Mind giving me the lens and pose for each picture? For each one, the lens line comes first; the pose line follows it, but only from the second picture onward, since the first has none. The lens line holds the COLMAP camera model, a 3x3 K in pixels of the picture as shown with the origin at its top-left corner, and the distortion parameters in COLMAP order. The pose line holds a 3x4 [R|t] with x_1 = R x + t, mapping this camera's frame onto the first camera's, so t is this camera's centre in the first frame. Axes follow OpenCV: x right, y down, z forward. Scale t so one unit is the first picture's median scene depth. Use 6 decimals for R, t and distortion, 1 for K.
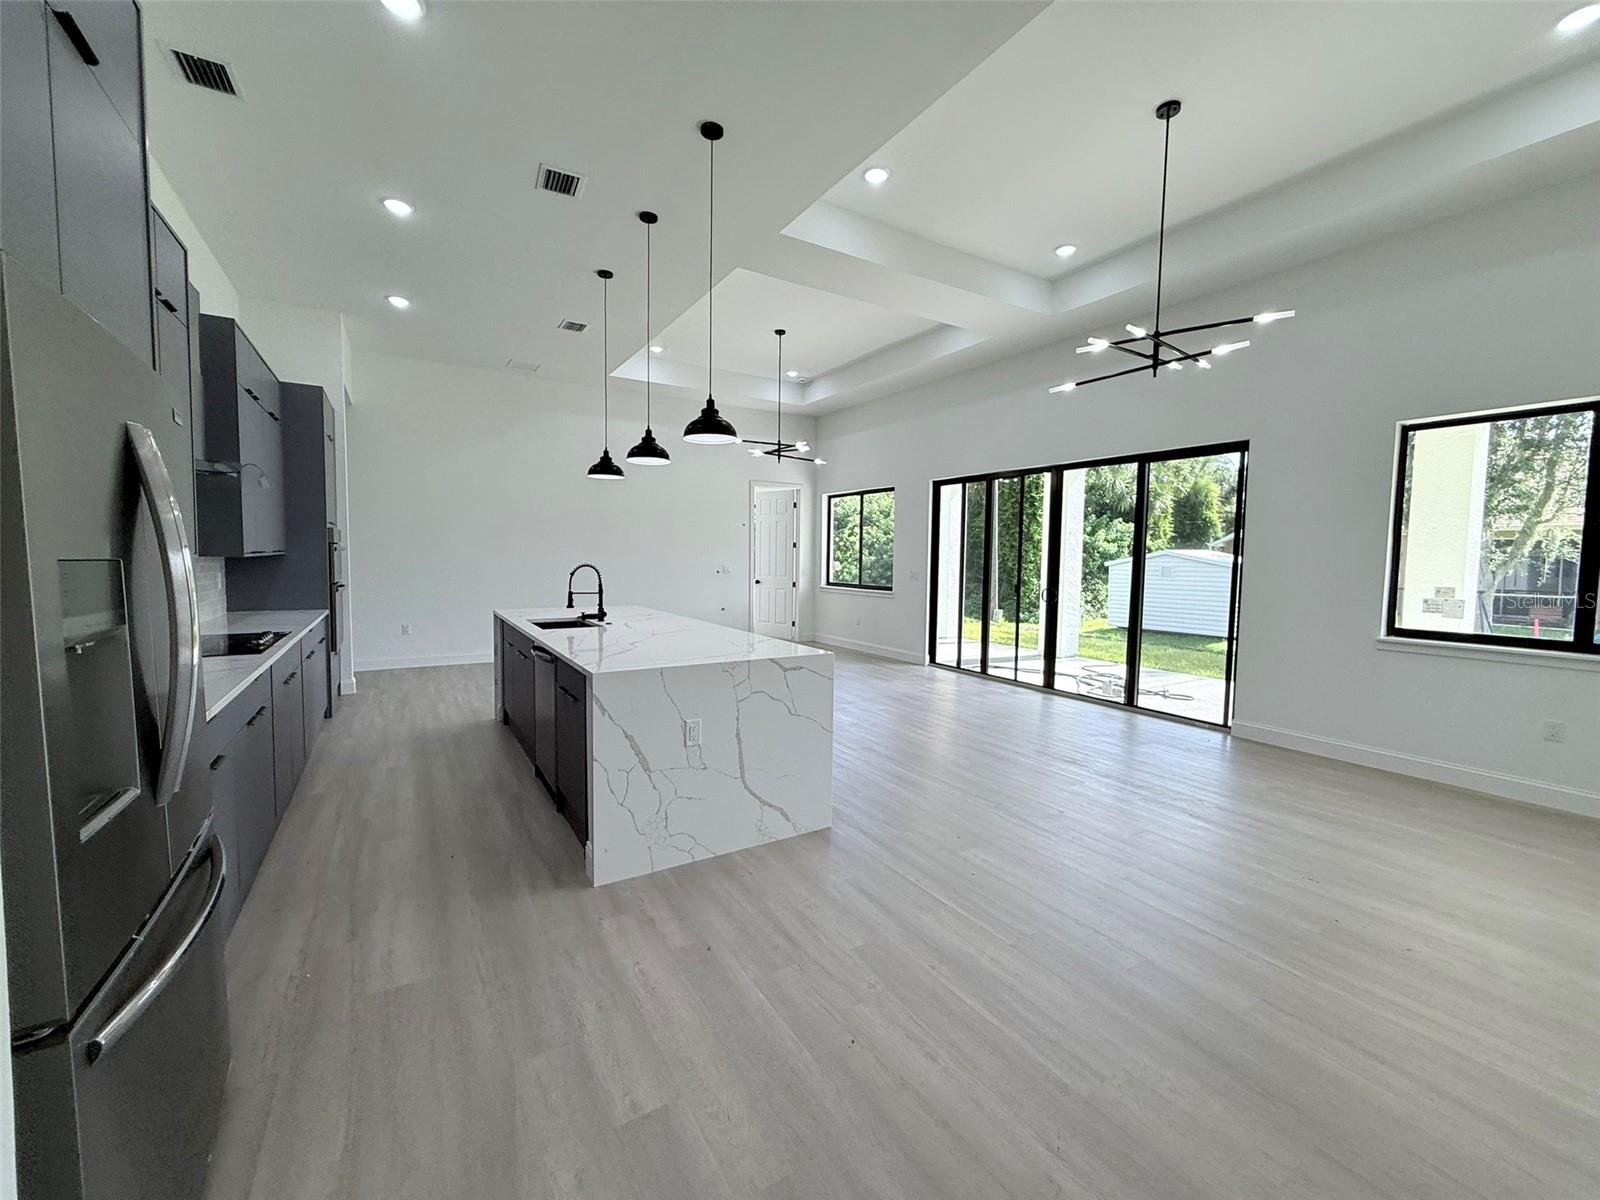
lens RADIAL K [[636.2, 0, 795.5], [0, 636.2, 593.6], [0, 0, 1]] dist [0.000180, 0.000341]
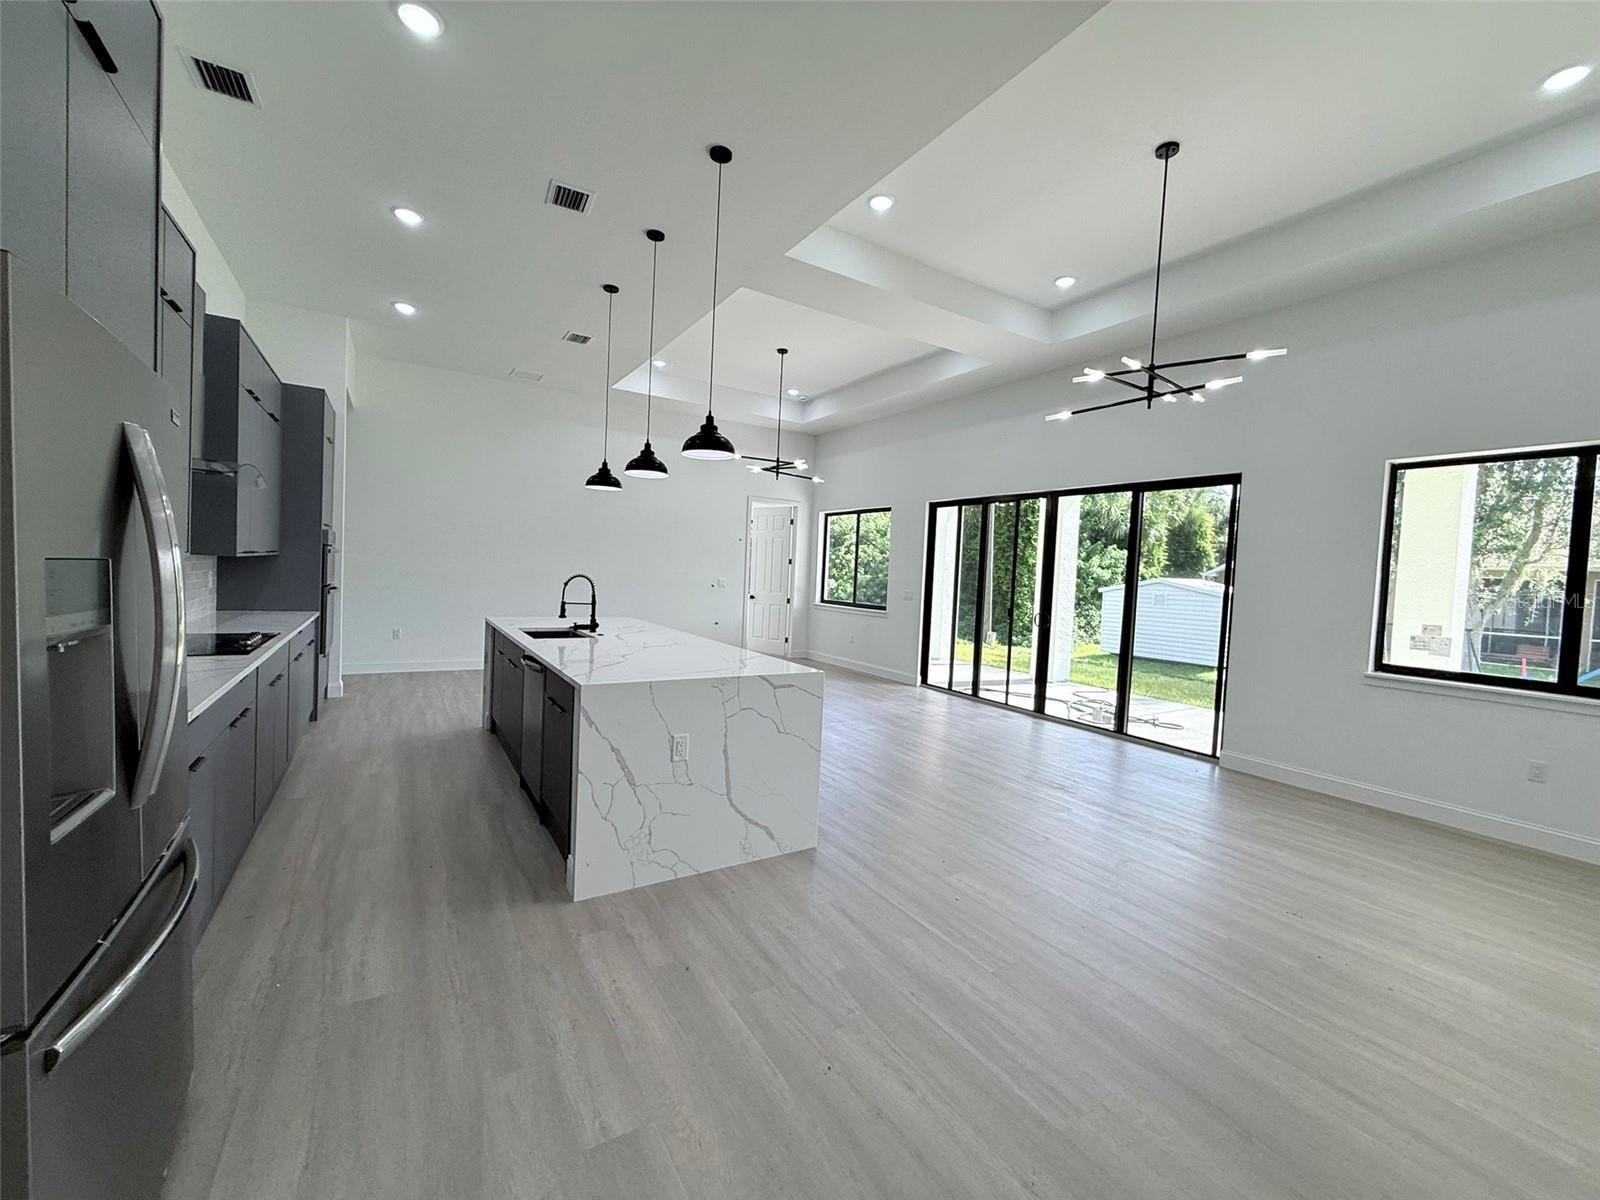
lens RADIAL K [[636.2, 0, 795.8], [0, 636.2, 593.4], [0, 0, 1]] dist [0.000180, 0.000341]
pose [[0.999452, 0.032211, 0.007636, 0.003985], [-0.032006, 0.999162, -0.025515, -0.002698], [-0.008451, 0.025256, 0.999645, -0.002630]]
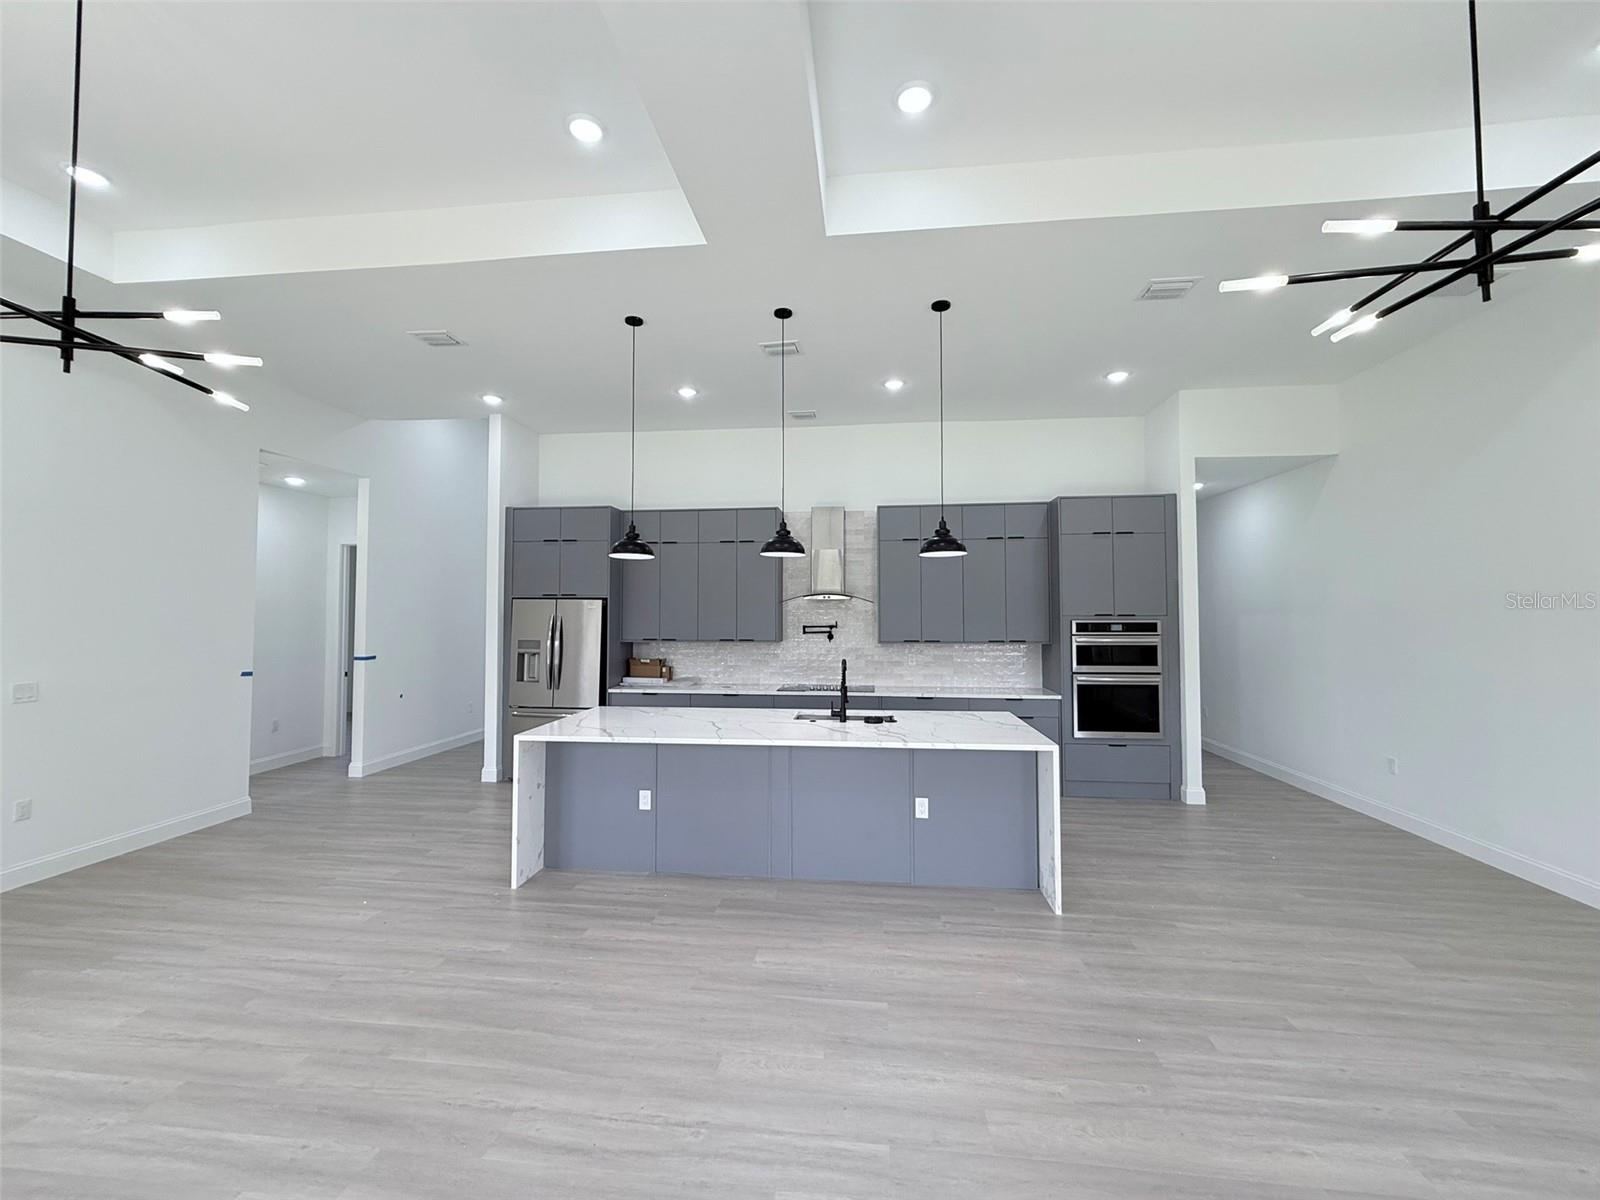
lens RADIAL K [[636.2, 0, 797.1], [0, 636.2, 597.0], [0, 0, 1]] dist [0.000180, 0.000341]
pose [[-0.616516, -0.028355, -0.786832, 0.663899], [-0.041066, 0.999149, -0.003829, -0.172379], [0.786271, 0.029952, -0.617155, 2.121926]]
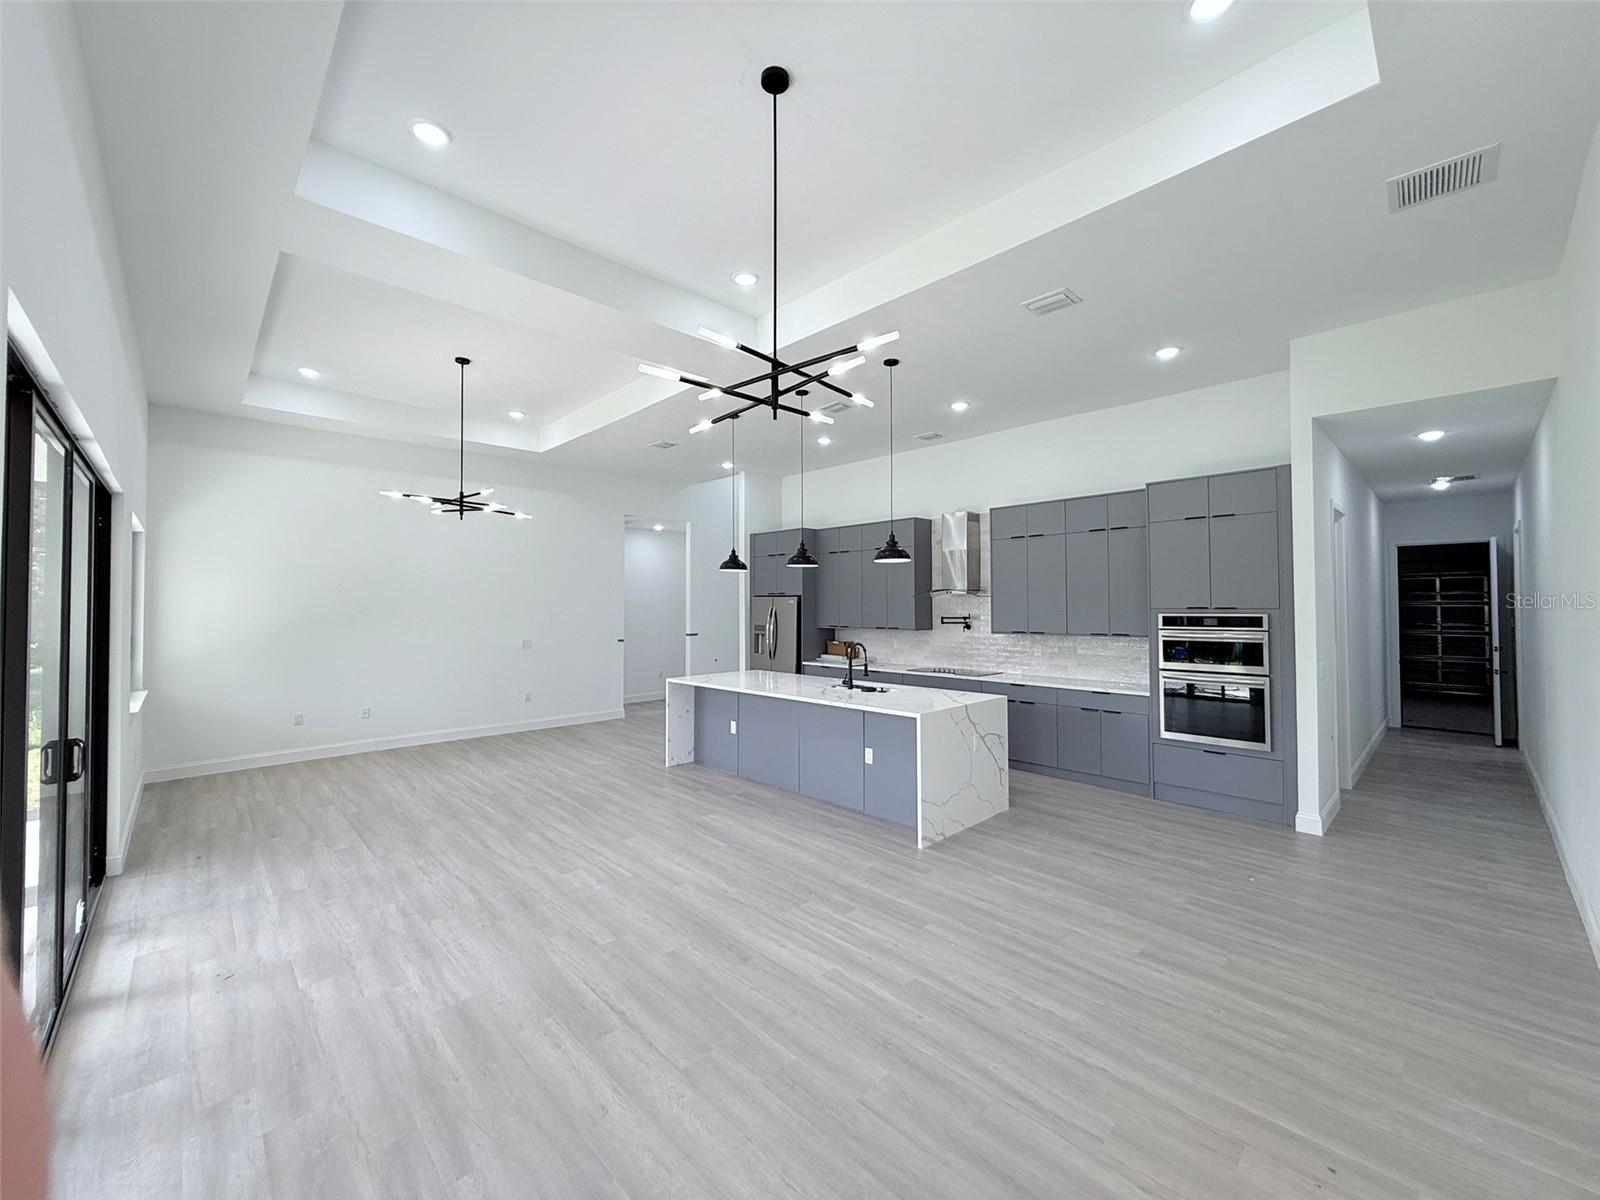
lens RADIAL K [[636.2, 0, 798.4], [0, 636.2, 598.0], [0, 0, 1]] dist [0.000180, 0.000341]
pose [[-0.976914, -0.005851, -0.213553, 0.082793], [-0.013019, 0.999398, 0.032170, -0.226843], [0.213236, 0.034208, -0.976402, 3.048777]]
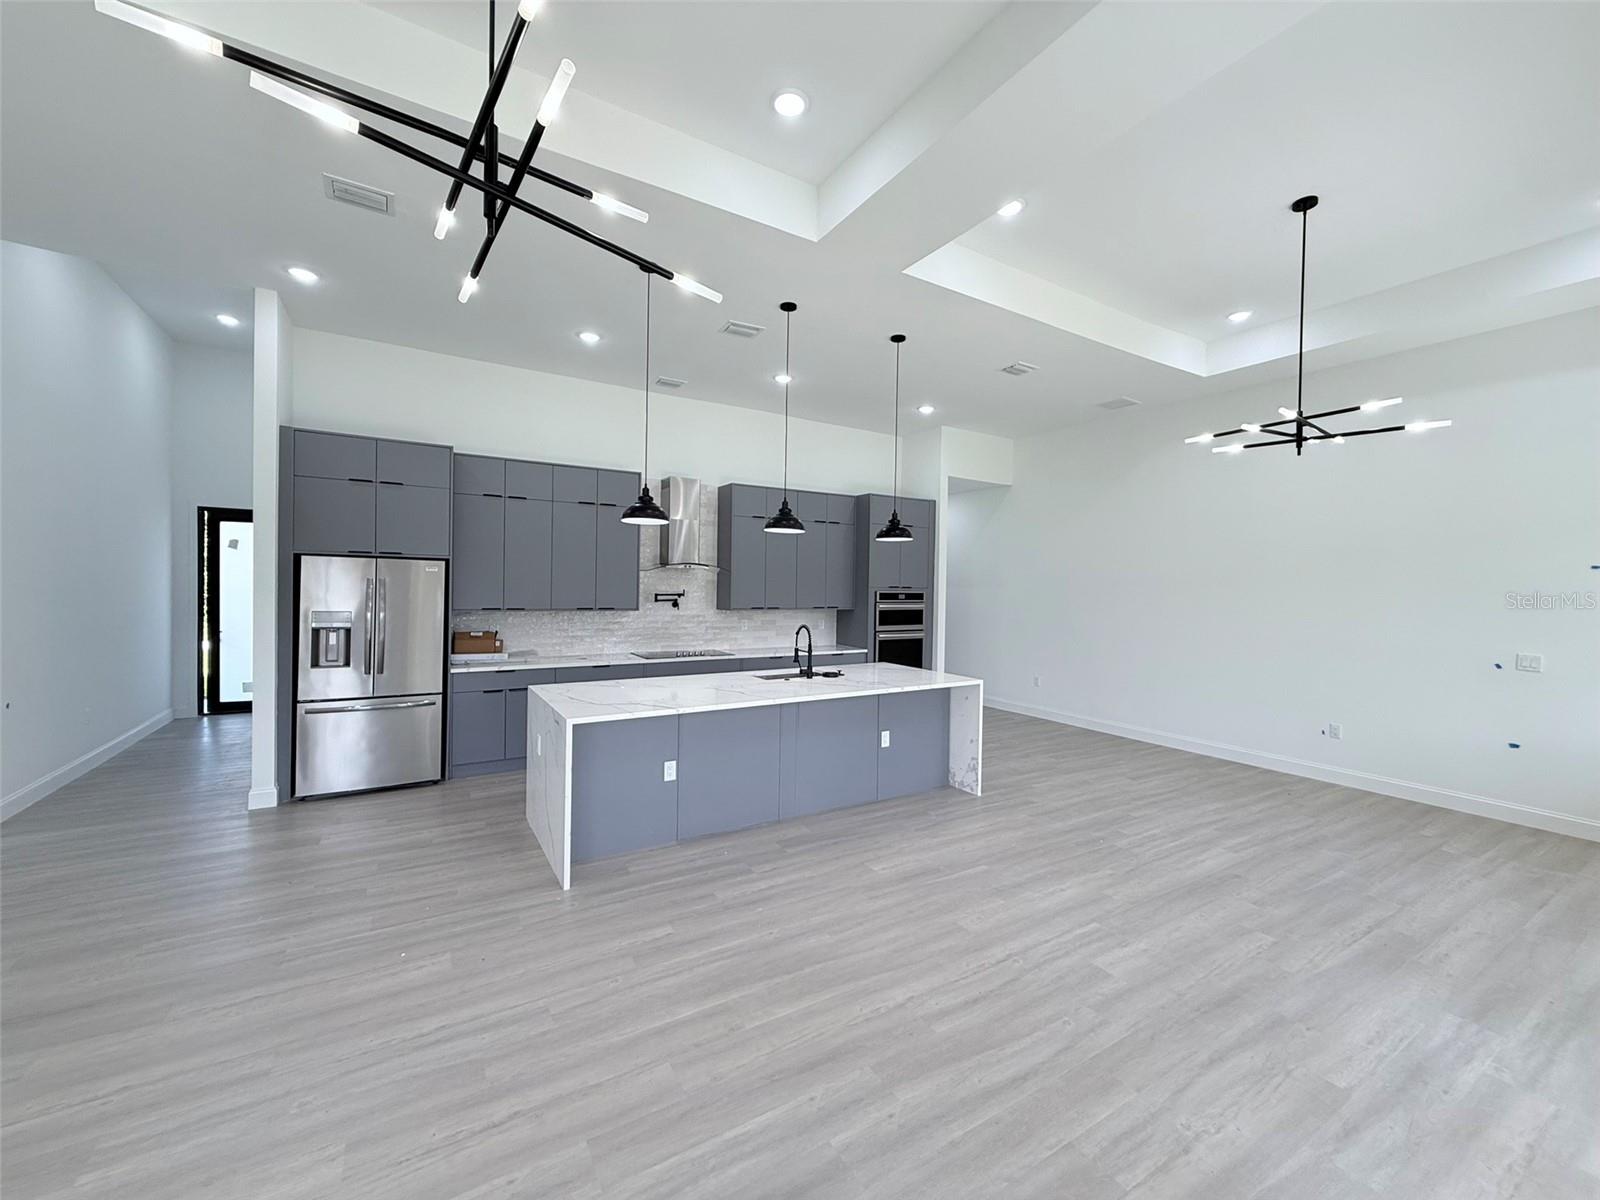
lens RADIAL K [[636.2, 0, 795.4], [0, 636.2, 596.1], [0, 0, 1]] dist [0.000180, 0.000341]
pose [[-0.005751, 0.011493, -0.999917, 1.078108], [-0.064665, 0.997837, 0.011841, -0.135868], [0.997890, 0.064727, -0.004995, 1.362707]]
